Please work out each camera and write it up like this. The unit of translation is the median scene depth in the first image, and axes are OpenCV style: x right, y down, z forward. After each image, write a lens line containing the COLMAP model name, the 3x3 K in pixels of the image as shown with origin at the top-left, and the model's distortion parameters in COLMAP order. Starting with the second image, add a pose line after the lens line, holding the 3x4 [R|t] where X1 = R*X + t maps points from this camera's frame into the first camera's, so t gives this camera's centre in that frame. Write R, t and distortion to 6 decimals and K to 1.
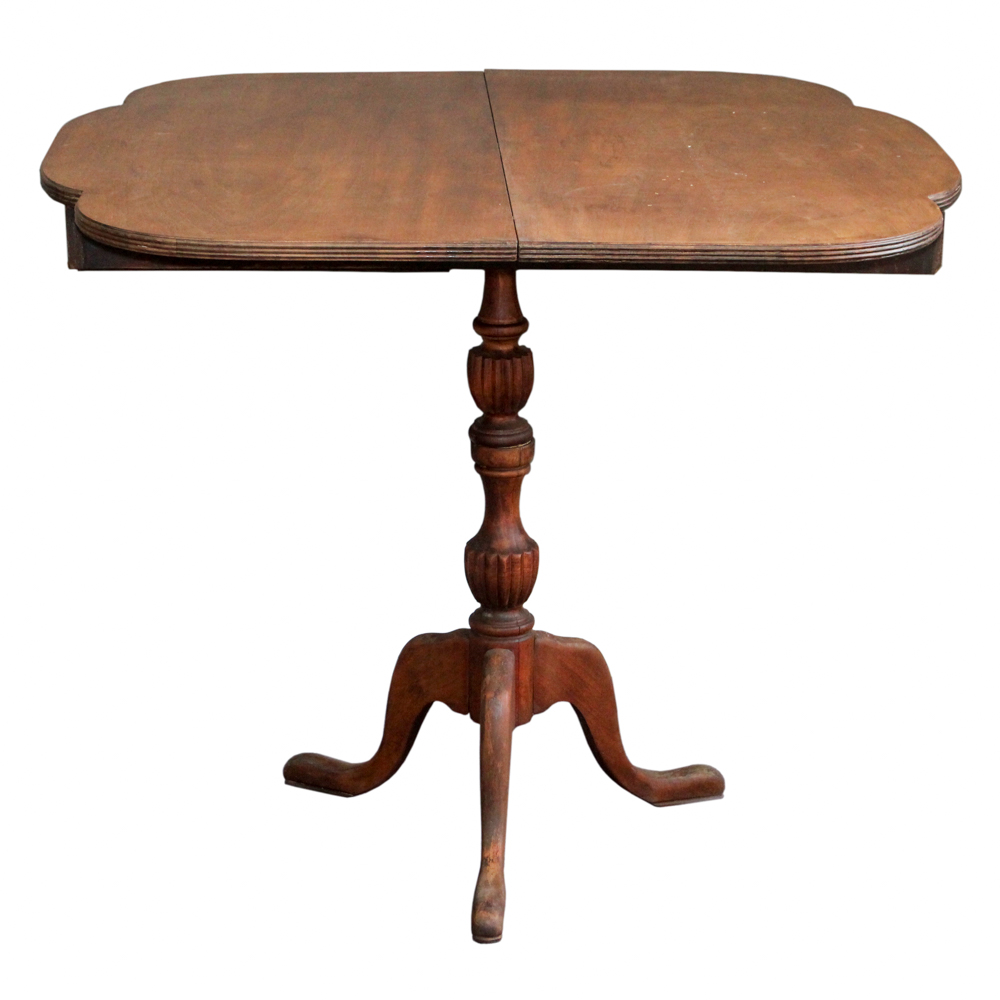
lens RADIAL K [[1786.6, 0, 501.0], [0, 1786.6, 497.4], [0, 0, 1]] dist [-0.041068, 0.000000]
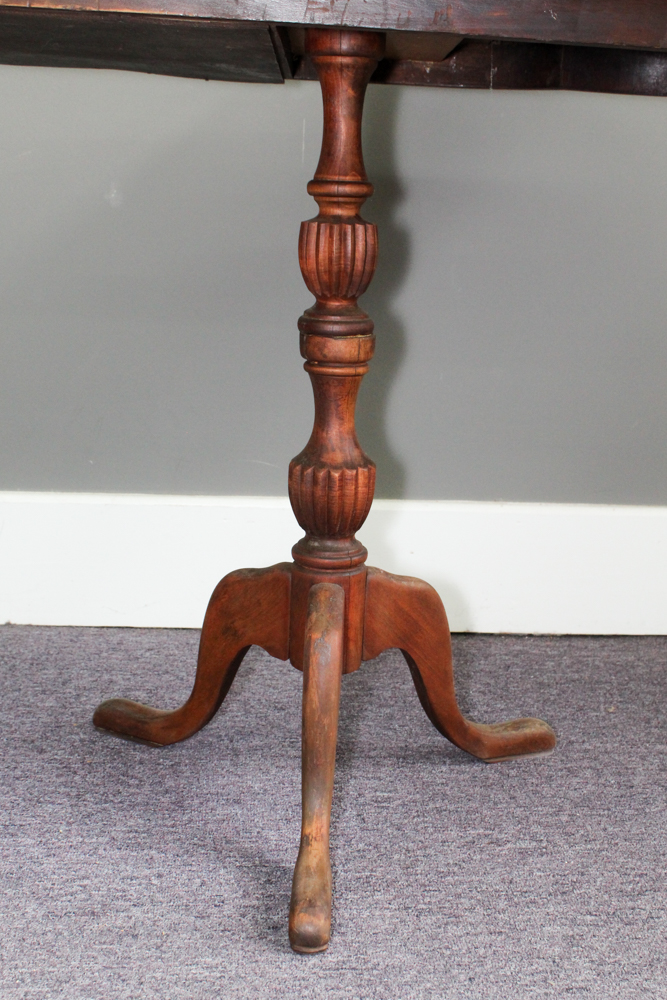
lens RADIAL K [[1041.3, 0, 337.2], [0, 1041.3, 505.7], [0, 0, 1]] dist [-0.093888, 0.000000]
pose [[0.999375, 0.021989, 0.027674, -0.011371], [-0.020936, 0.999067, -0.037767, 0.070148], [-0.028478, 0.037164, 0.998903, 0.528531]]
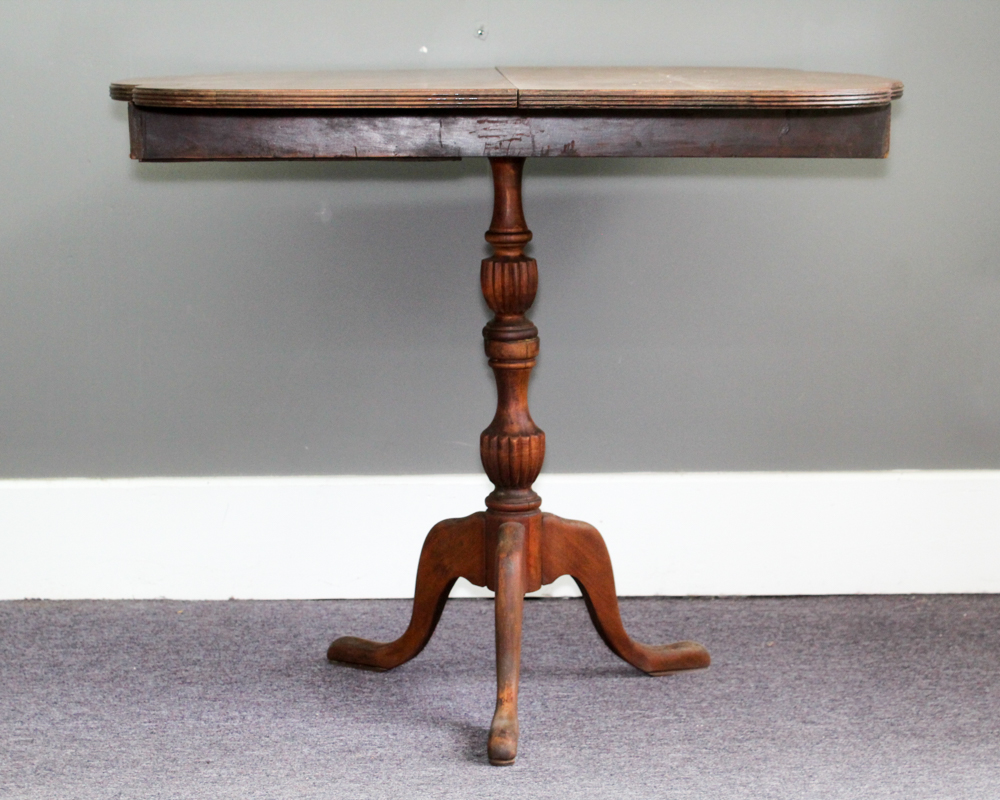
lens RADIAL K [[1377.9, 0, 509.0], [0, 1377.9, 426.1], [0, 0, 1]] dist [0.000542, 0.000000]
pose [[0.999870, -0.012378, -0.010310, 0.007909], [0.011219, 0.994332, -0.105726, 0.123624], [0.011561, 0.105596, 0.994342, 0.117768]]
